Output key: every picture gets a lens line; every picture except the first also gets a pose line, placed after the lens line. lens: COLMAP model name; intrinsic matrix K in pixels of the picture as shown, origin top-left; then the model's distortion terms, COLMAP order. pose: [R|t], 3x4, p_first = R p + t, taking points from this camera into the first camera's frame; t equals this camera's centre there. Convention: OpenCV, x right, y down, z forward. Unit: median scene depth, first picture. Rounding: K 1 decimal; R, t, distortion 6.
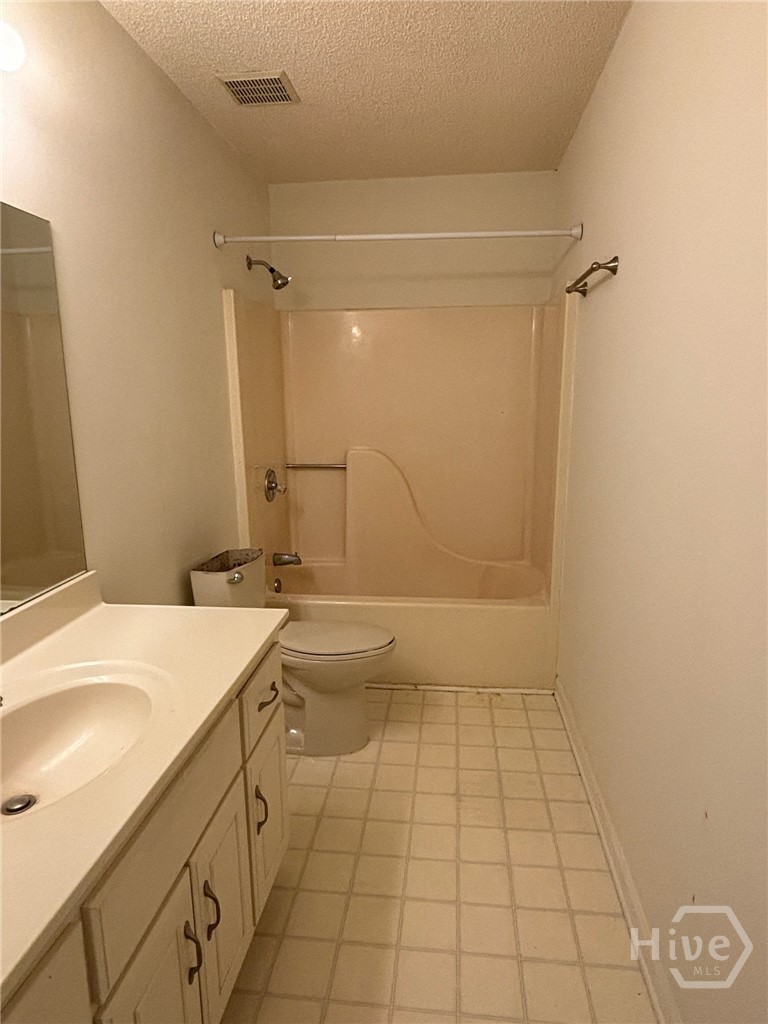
lens RADIAL K [[602.2, 0, 382.2], [0, 602.2, 513.2], [0, 0, 1]] dist [0.002246, -0.000844]
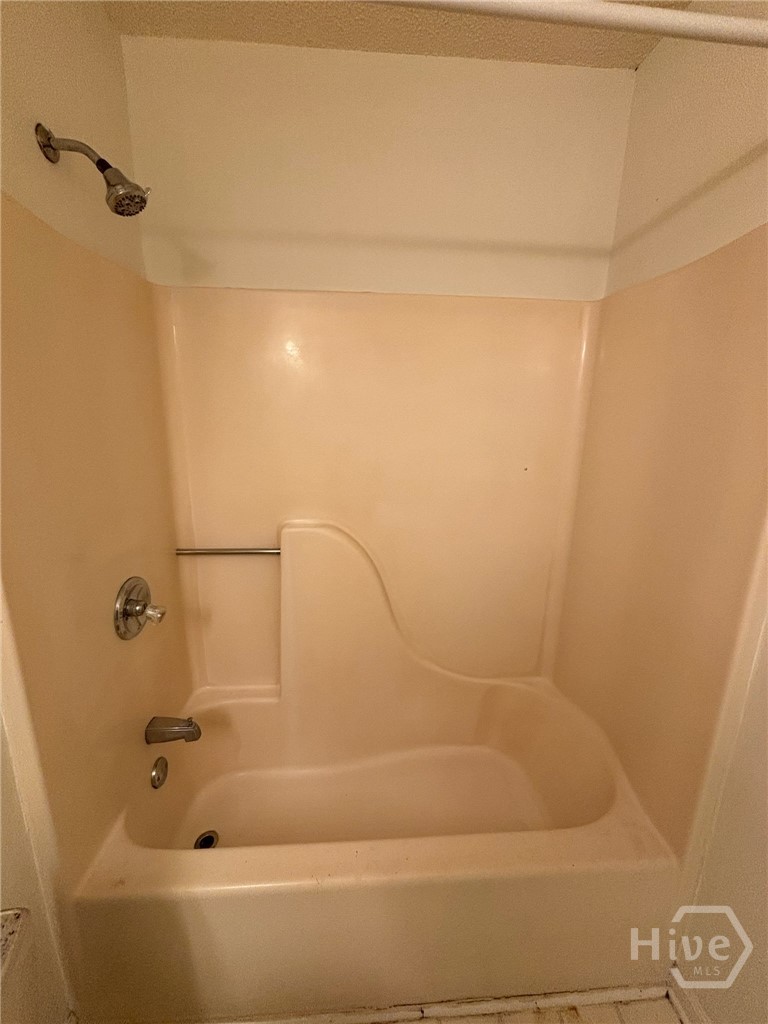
lens RADIAL K [[408.2, 0, 387.4], [0, 408.2, 510.6], [0, 0, 1]] dist [-0.005565, -0.000214]
pose [[0.982904, -0.012251, 0.183709, -0.031827], [0.006053, 0.999395, 0.034263, -0.152713], [-0.184017, -0.032566, 0.982383, 0.651523]]
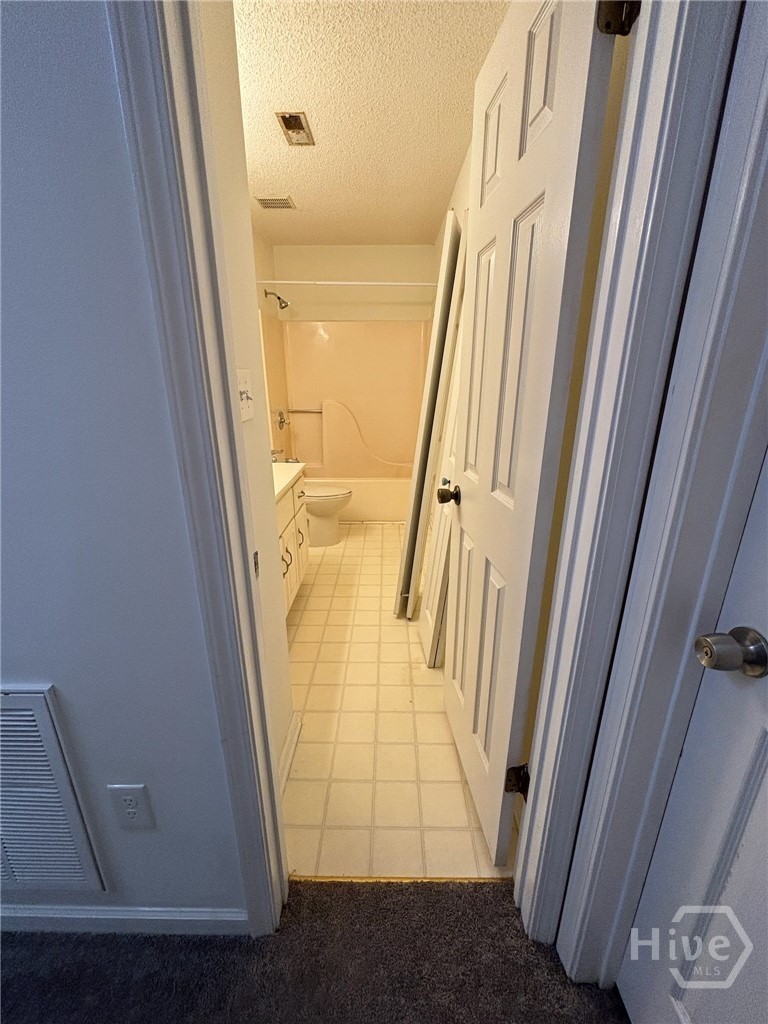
lens RADIAL K [[408.2, 0, 378.1], [0, 408.2, 512.8], [0, 0, 1]] dist [-0.005565, -0.000214]
pose [[0.995040, -0.024667, 0.096364, -0.020369], [0.012393, 0.991960, 0.125943, 0.086218], [-0.098696, -0.124124, 0.987346, -0.318294]]
